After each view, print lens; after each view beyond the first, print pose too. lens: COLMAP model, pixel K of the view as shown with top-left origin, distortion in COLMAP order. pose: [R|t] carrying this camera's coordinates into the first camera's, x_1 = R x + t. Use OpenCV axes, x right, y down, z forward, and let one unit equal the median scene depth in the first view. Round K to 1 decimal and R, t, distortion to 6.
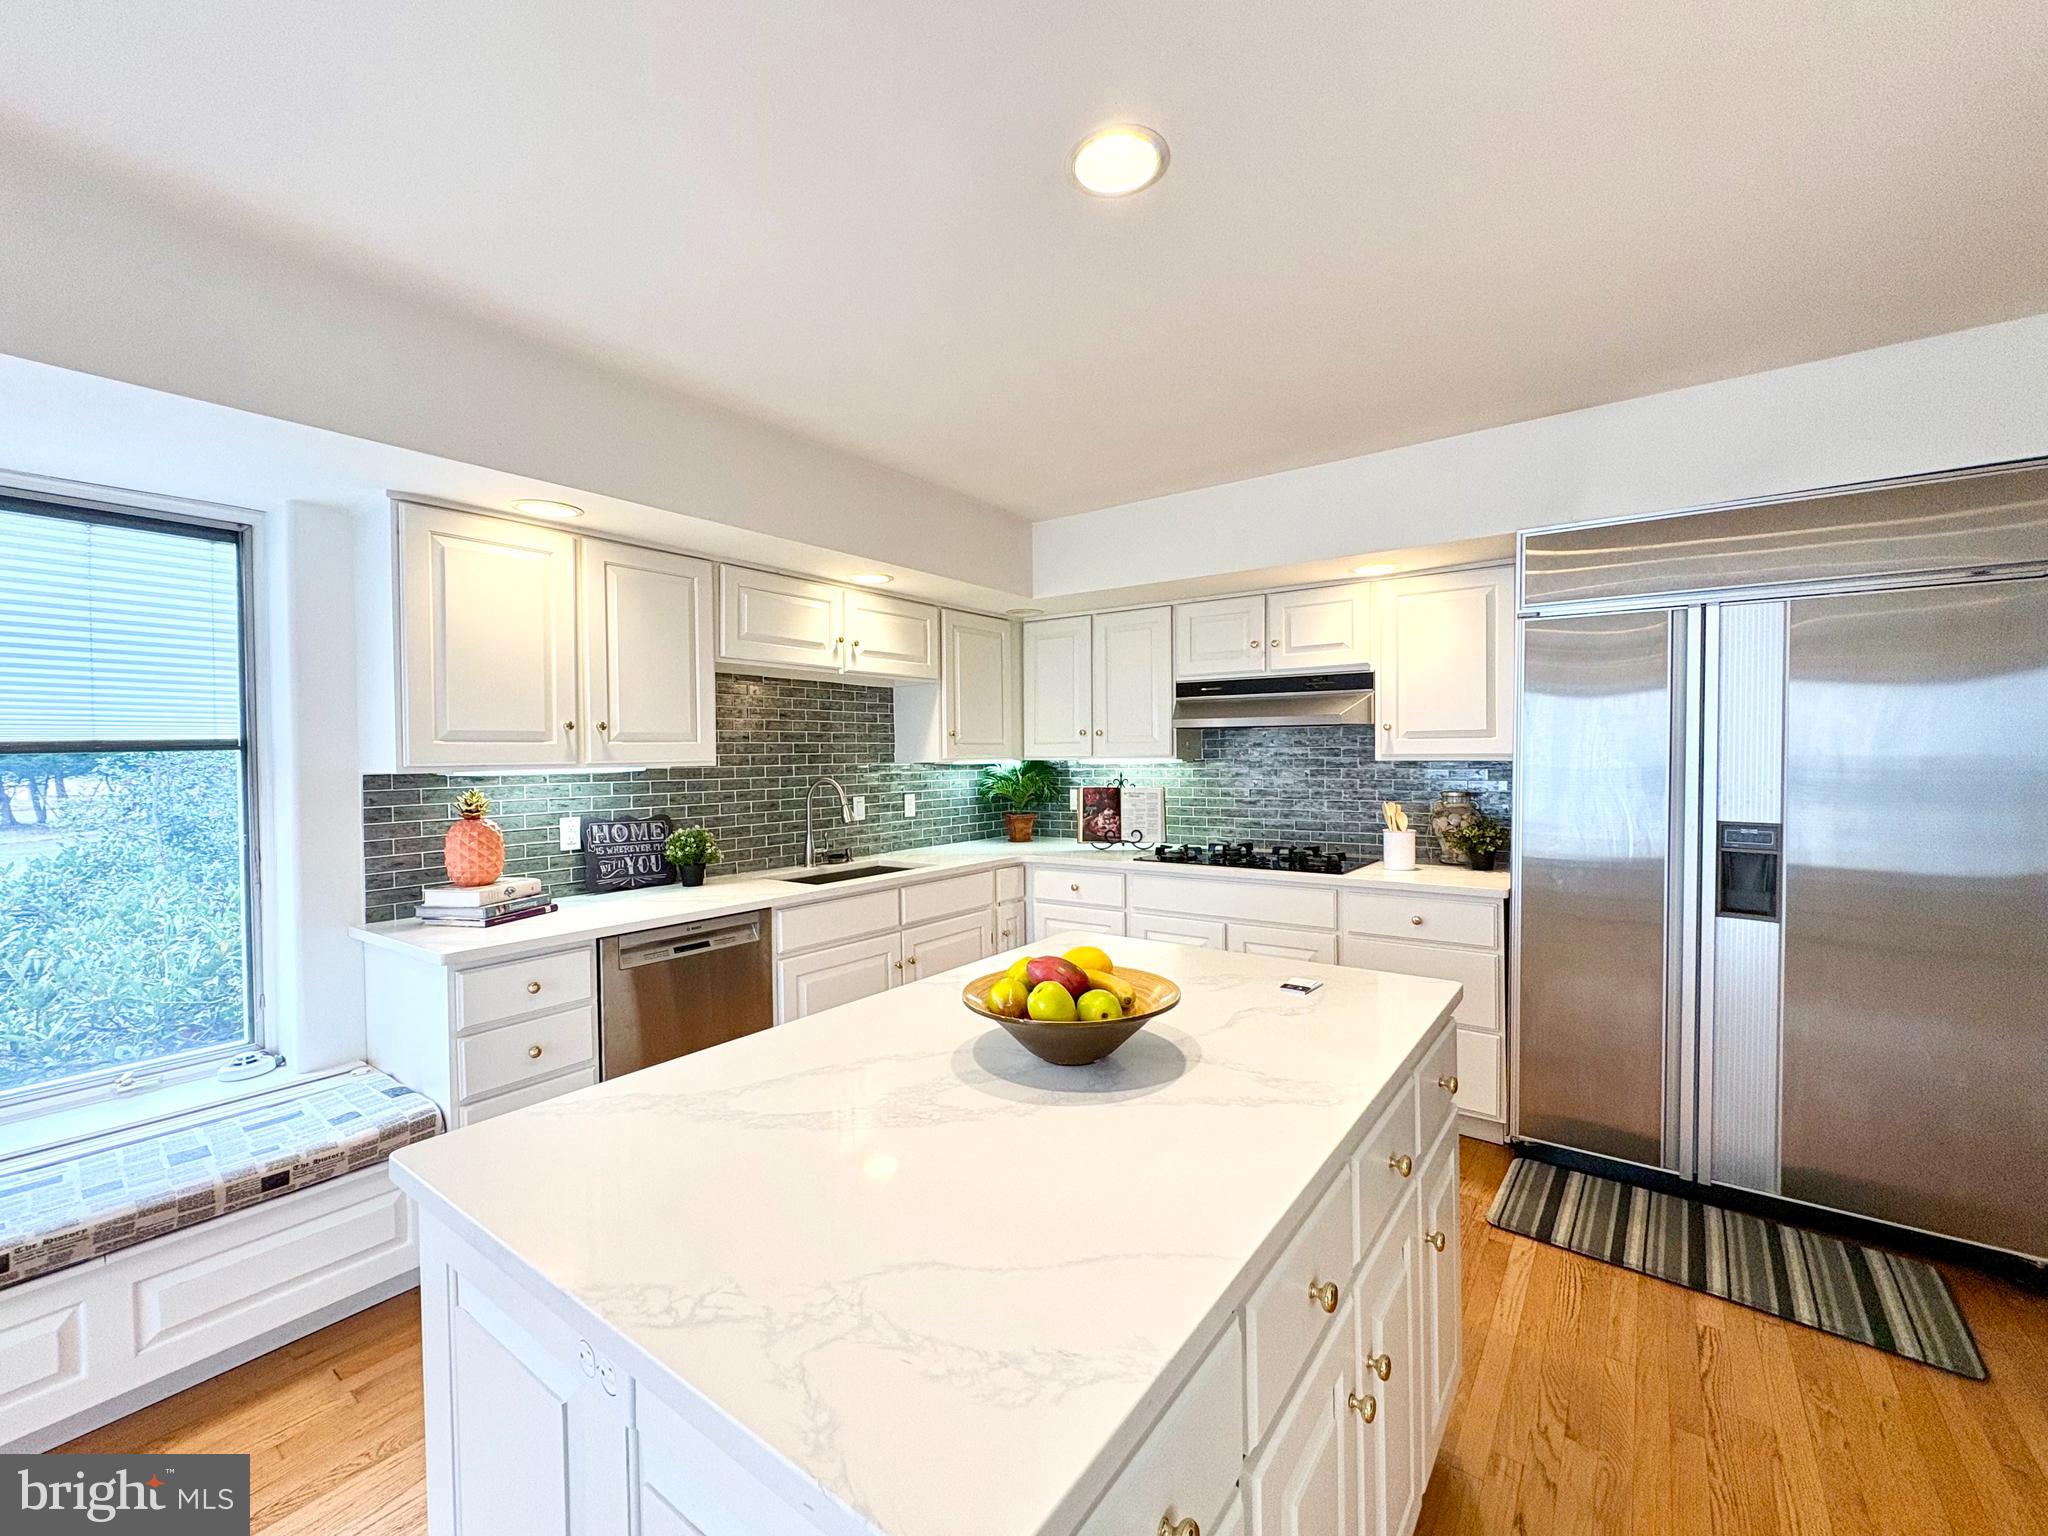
lens RADIAL K [[845.0, 0, 1019.5], [0, 845.0, 767.5], [0, 0, 1]] dist [-0.000004, 0.000285]
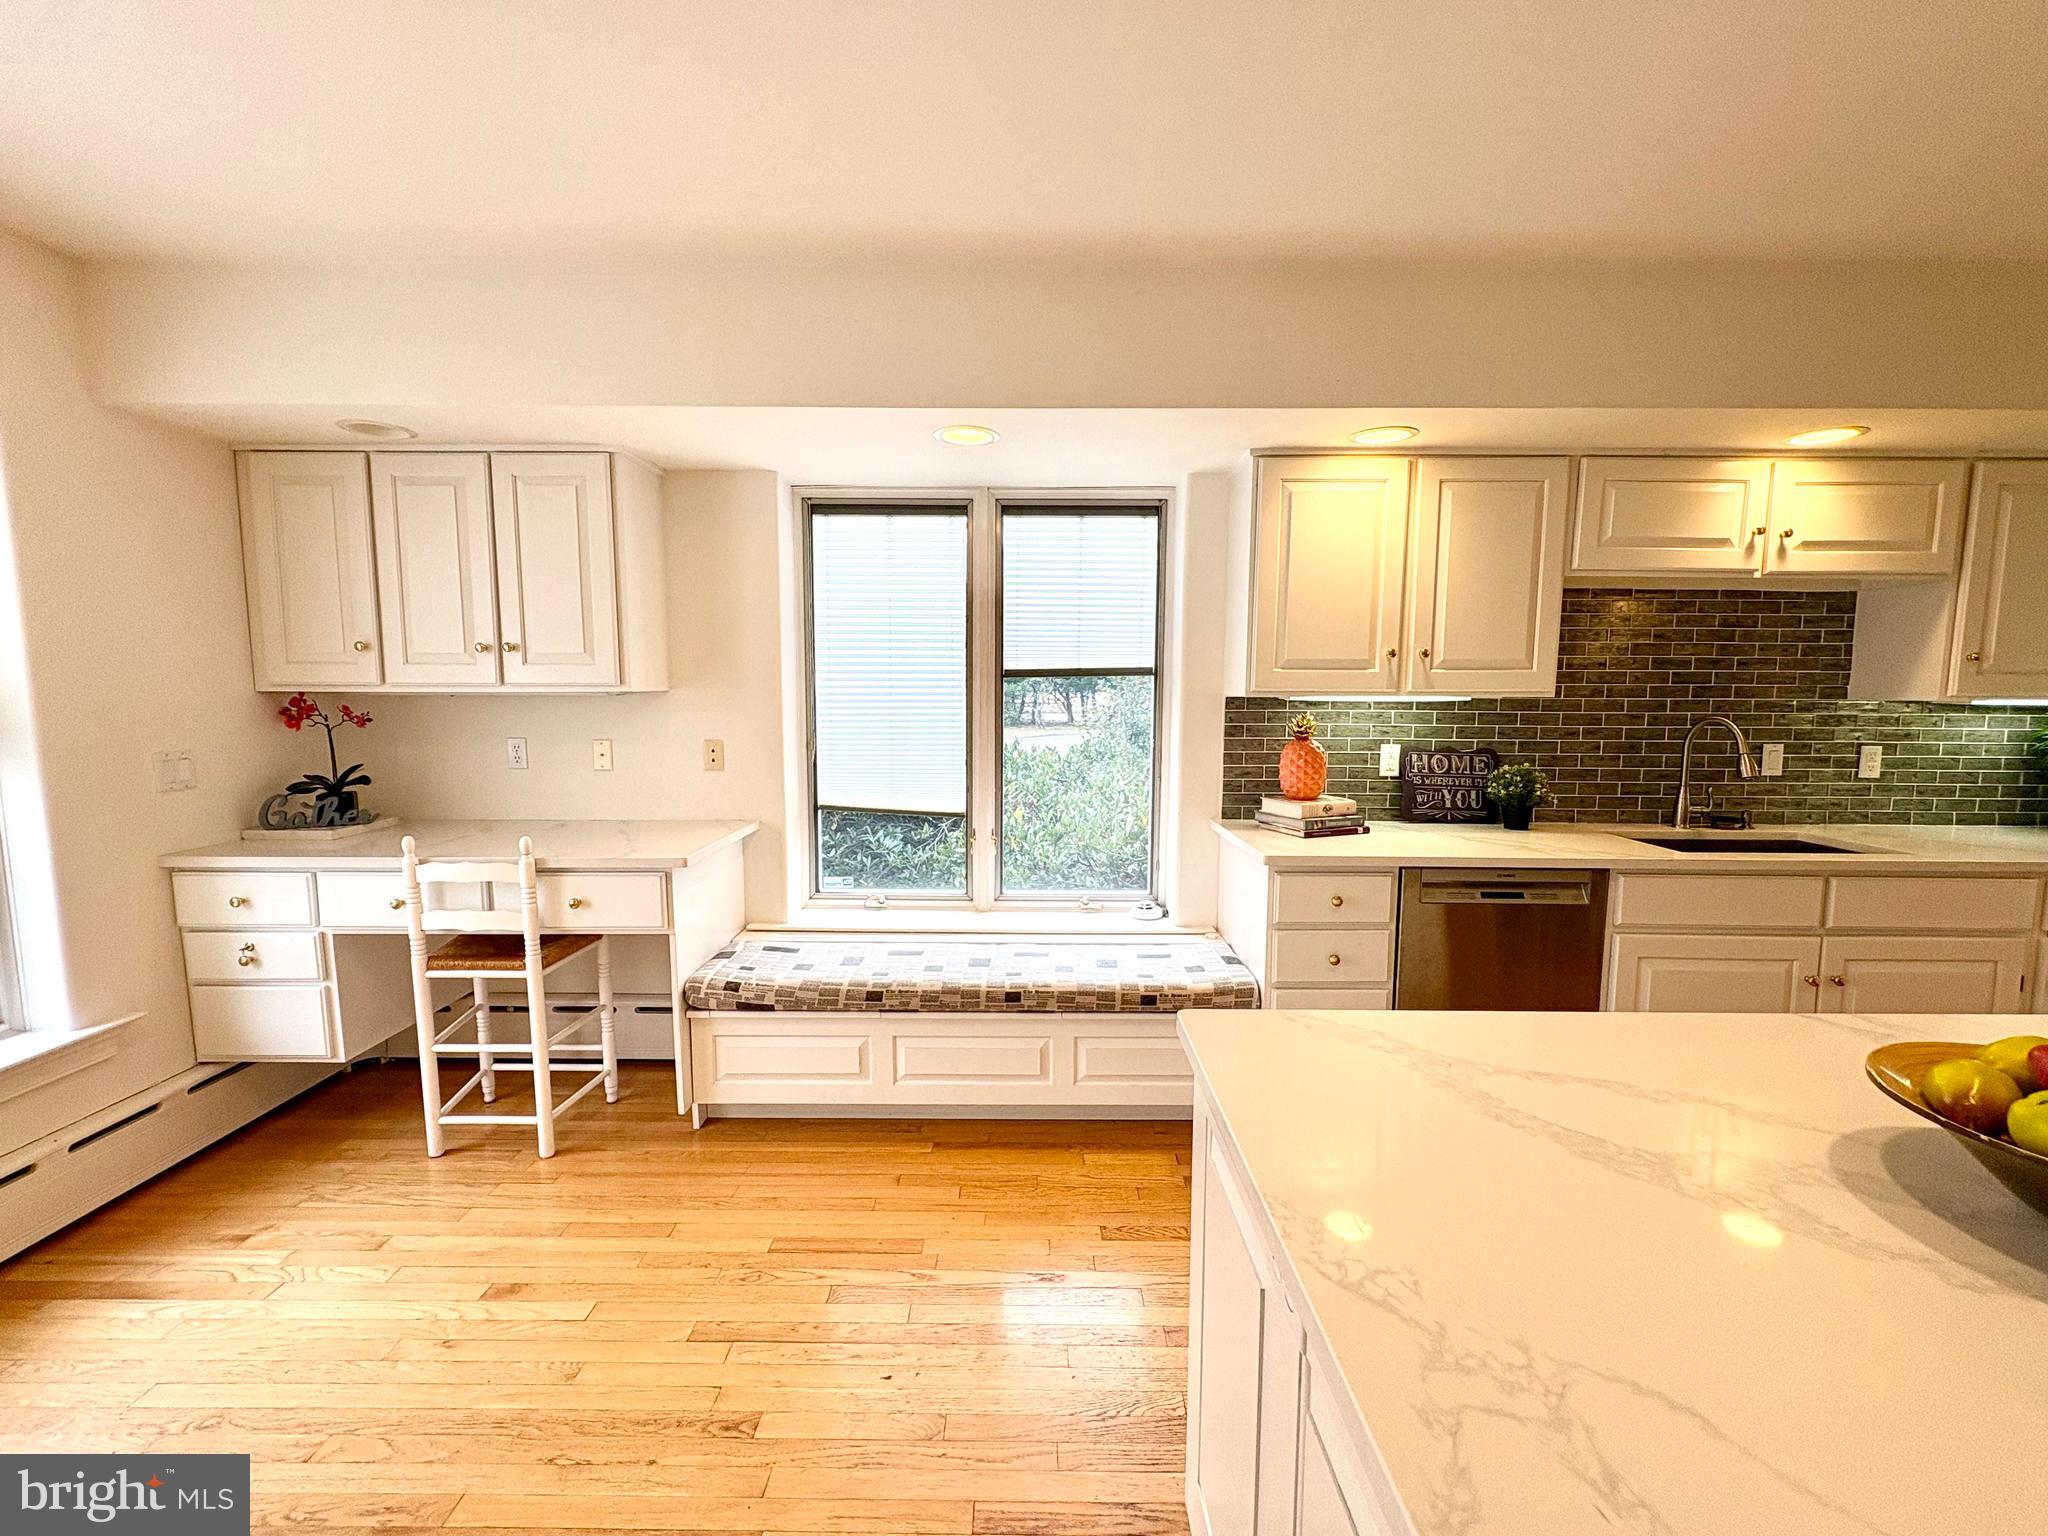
lens RADIAL K [[845.0, 0, 1019.5], [0, 845.0, 767.5], [0, 0, 1]] dist [-0.000004, 0.000285]
pose [[0.589124, 0.094913, -0.802449, 0.021817], [-0.025164, 0.994751, 0.099184, -0.002517], [0.807650, -0.038239, 0.588420, 0.037873]]
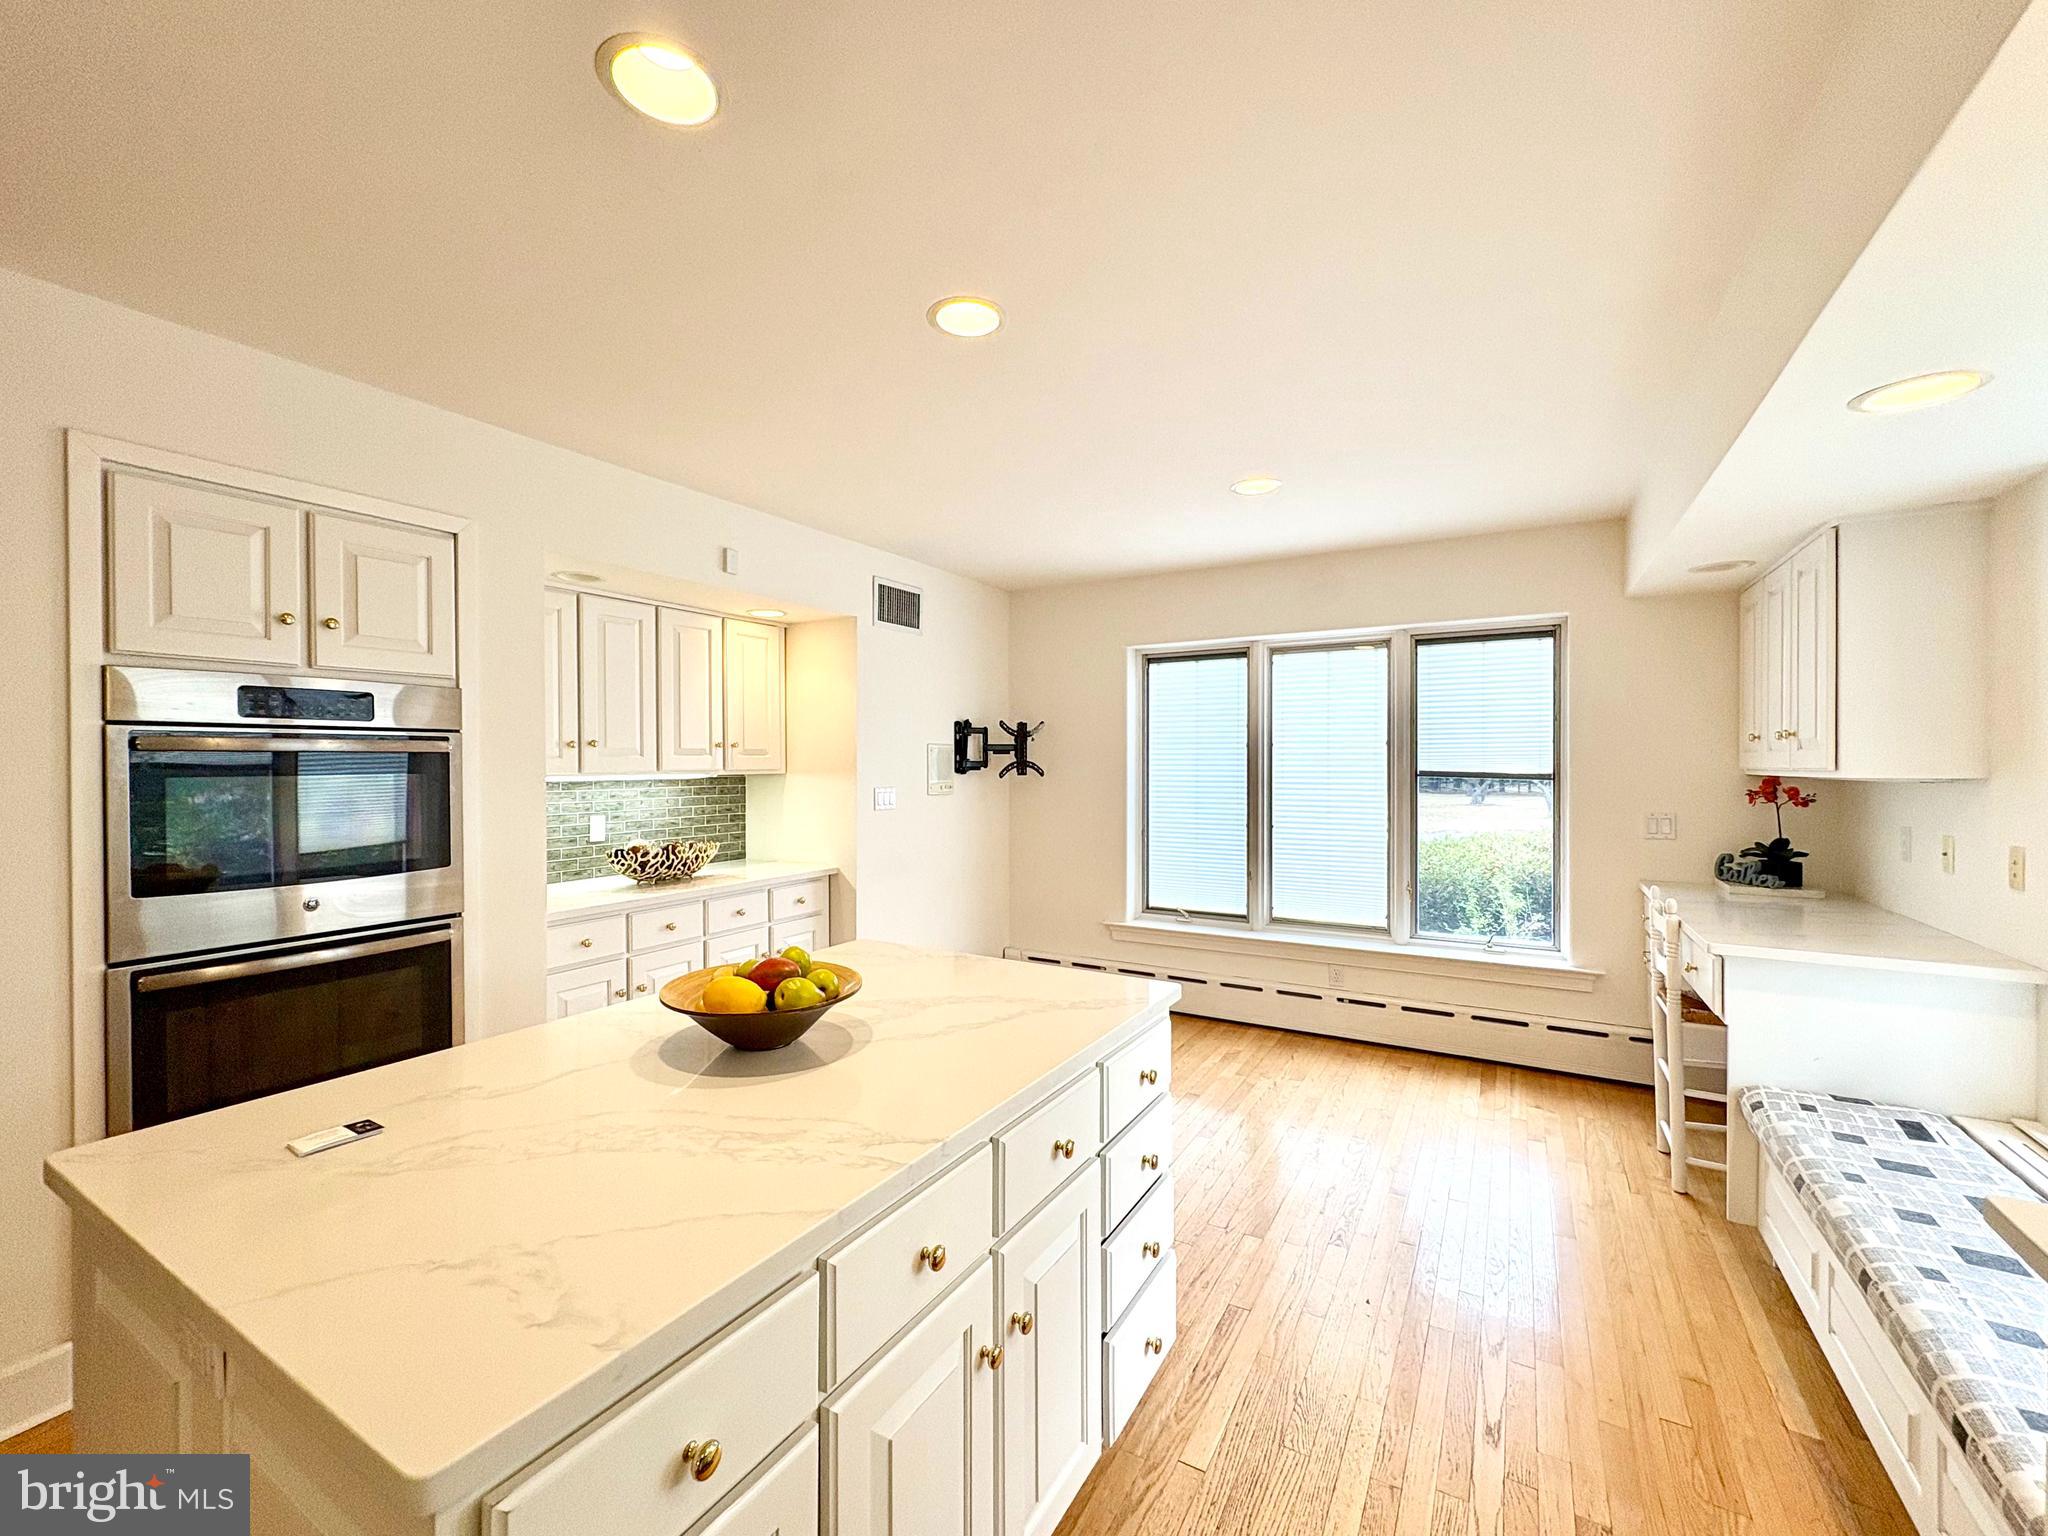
lens RADIAL K [[845.0, 0, 1019.5], [0, 845.0, 767.5], [0, 0, 1]] dist [-0.000004, 0.000285]
pose [[-0.994195, 0.013343, -0.106765, -0.069668], [0.010785, 0.999642, 0.024496, -0.020715], [0.107054, 0.023202, -0.993982, 0.928011]]
